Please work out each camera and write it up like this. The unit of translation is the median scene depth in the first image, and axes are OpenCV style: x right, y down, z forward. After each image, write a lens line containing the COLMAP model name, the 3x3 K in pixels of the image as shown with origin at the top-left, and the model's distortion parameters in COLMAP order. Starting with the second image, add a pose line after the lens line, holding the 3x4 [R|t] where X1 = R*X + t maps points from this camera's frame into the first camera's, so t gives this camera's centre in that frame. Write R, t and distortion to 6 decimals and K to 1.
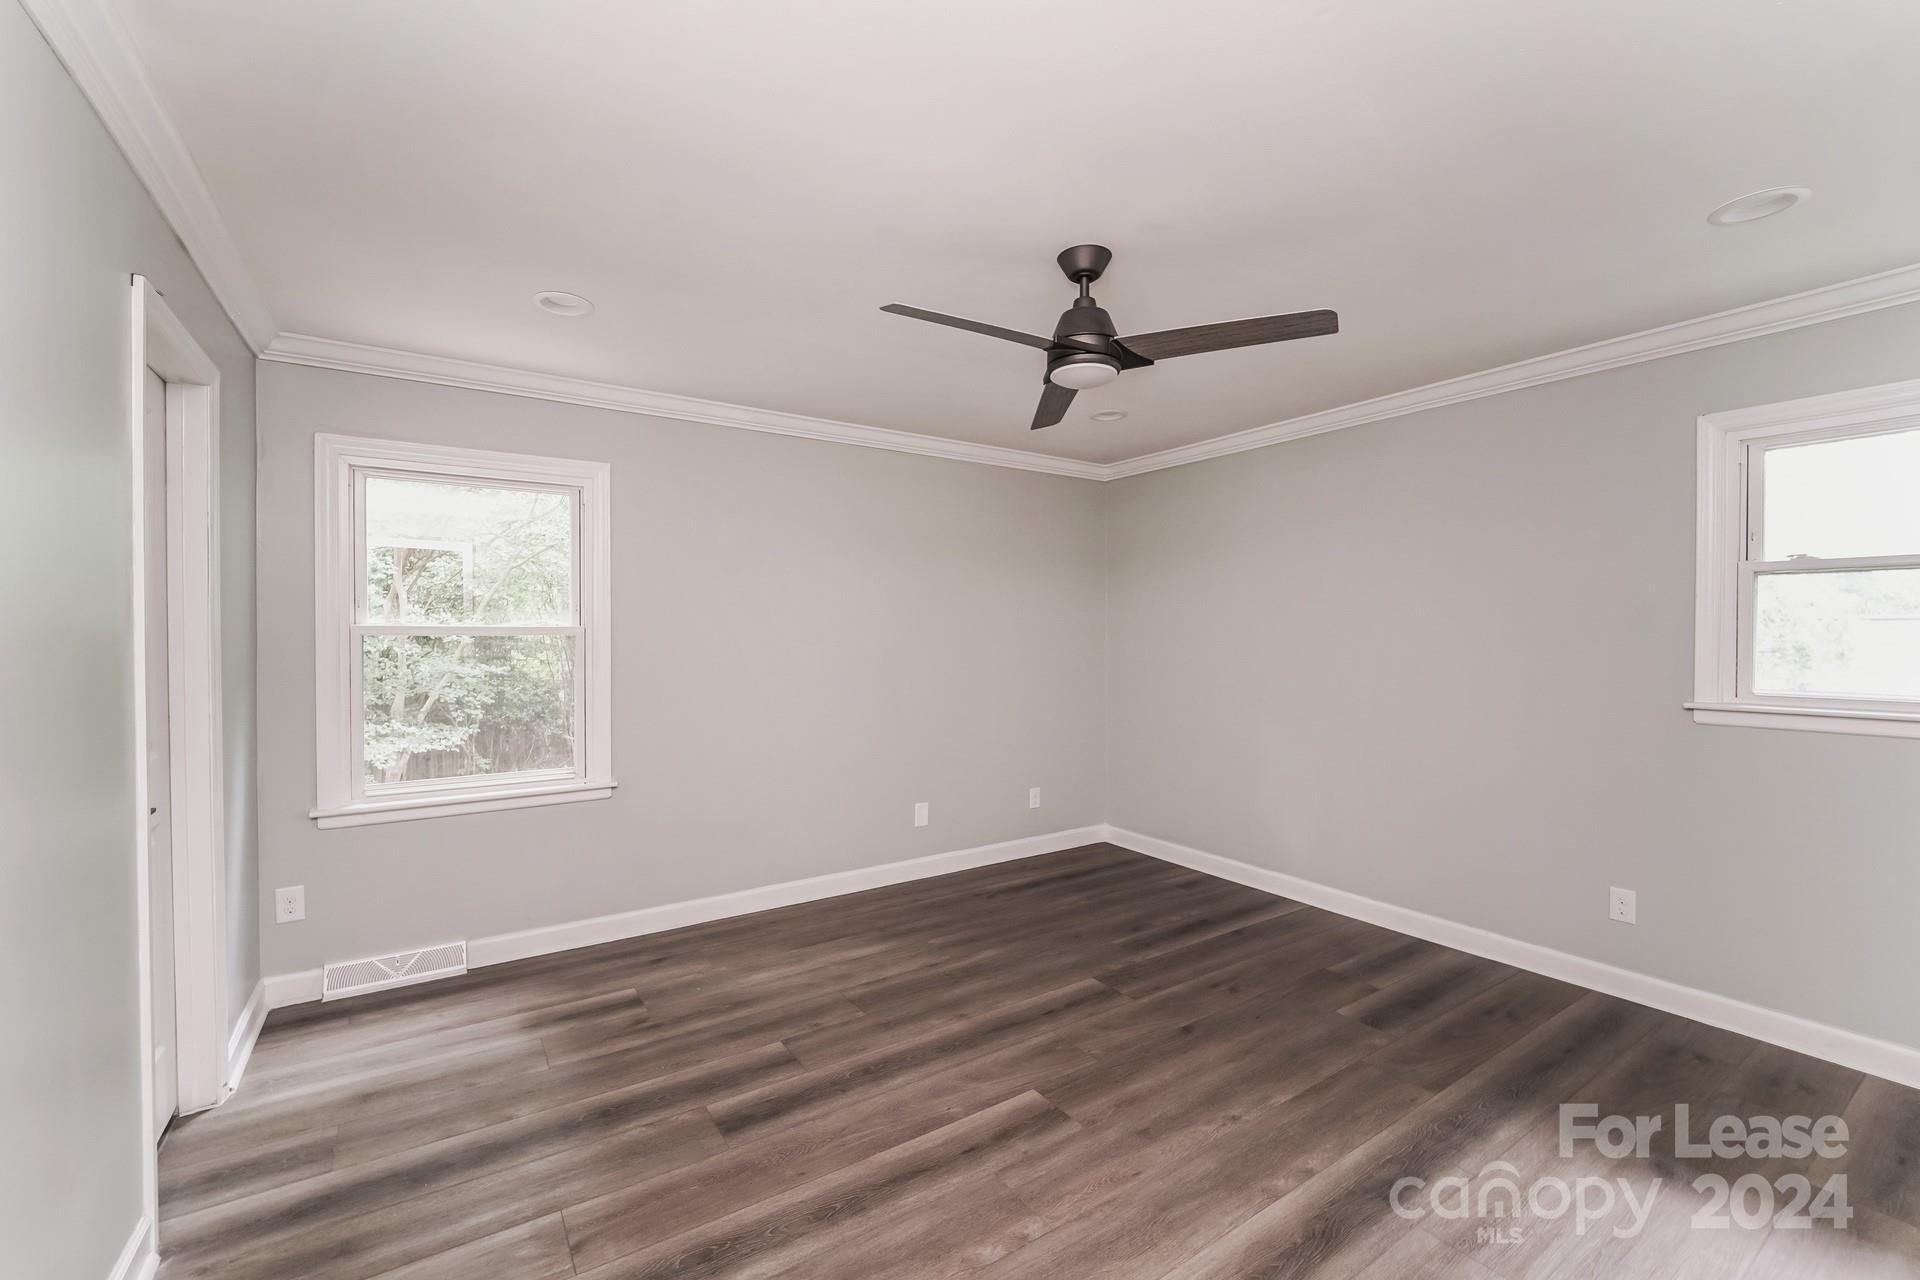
lens RADIAL K [[781.3, 0, 963.9], [0, 781.3, 629.7], [0, 0, 1]] dist [-0.004431, 0.000478]
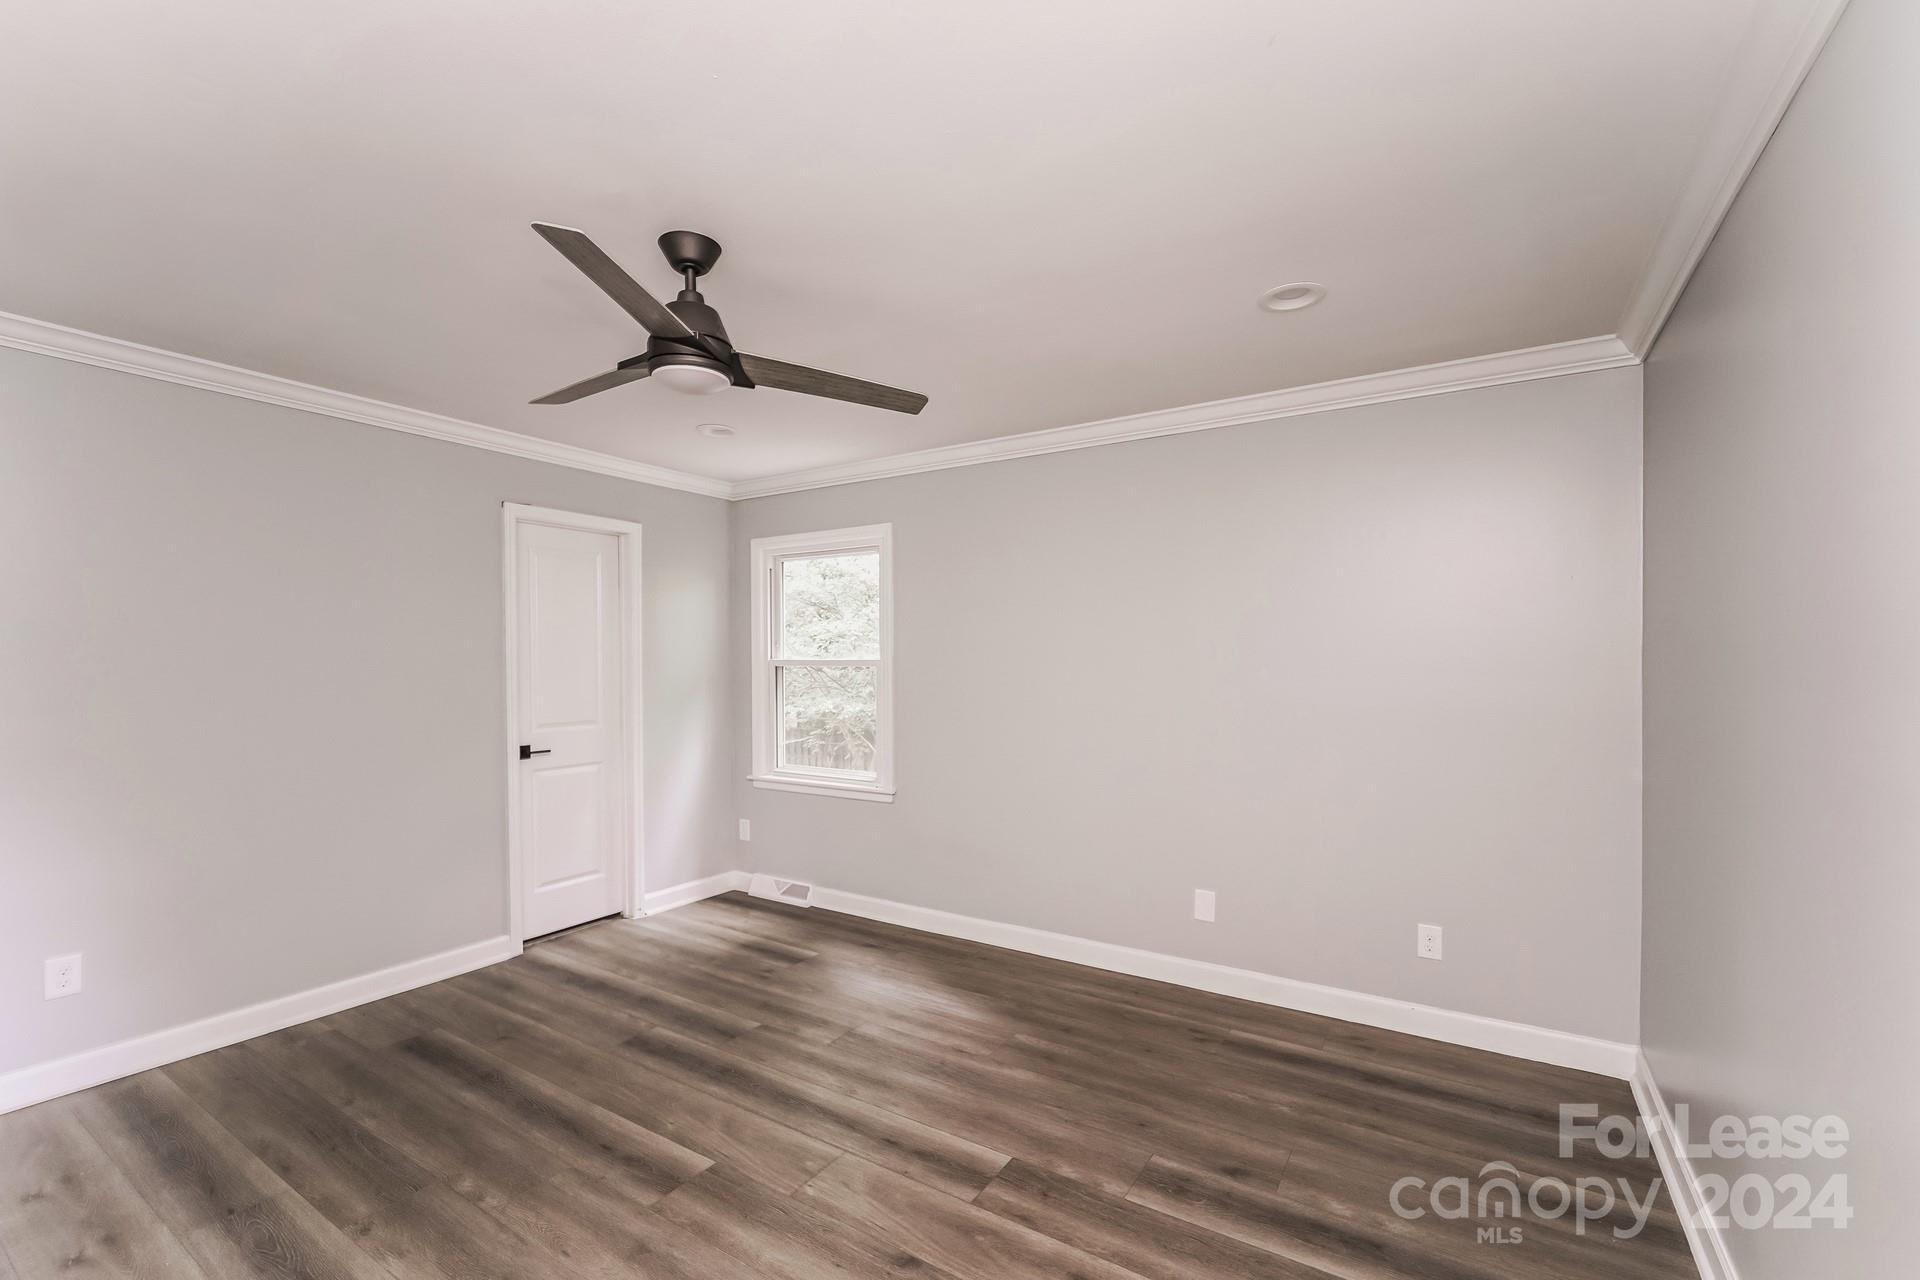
lens RADIAL K [[820.0, 0, 957.0], [0, 820.0, 642.4], [0, 0, 1]] dist [-0.003003, -0.000382]
pose [[0.395787, -0.020960, -0.918103, 0.855406], [0.007592, 0.999780, -0.019552, -0.007710], [0.918311, 0.000768, 0.395859, 0.673386]]
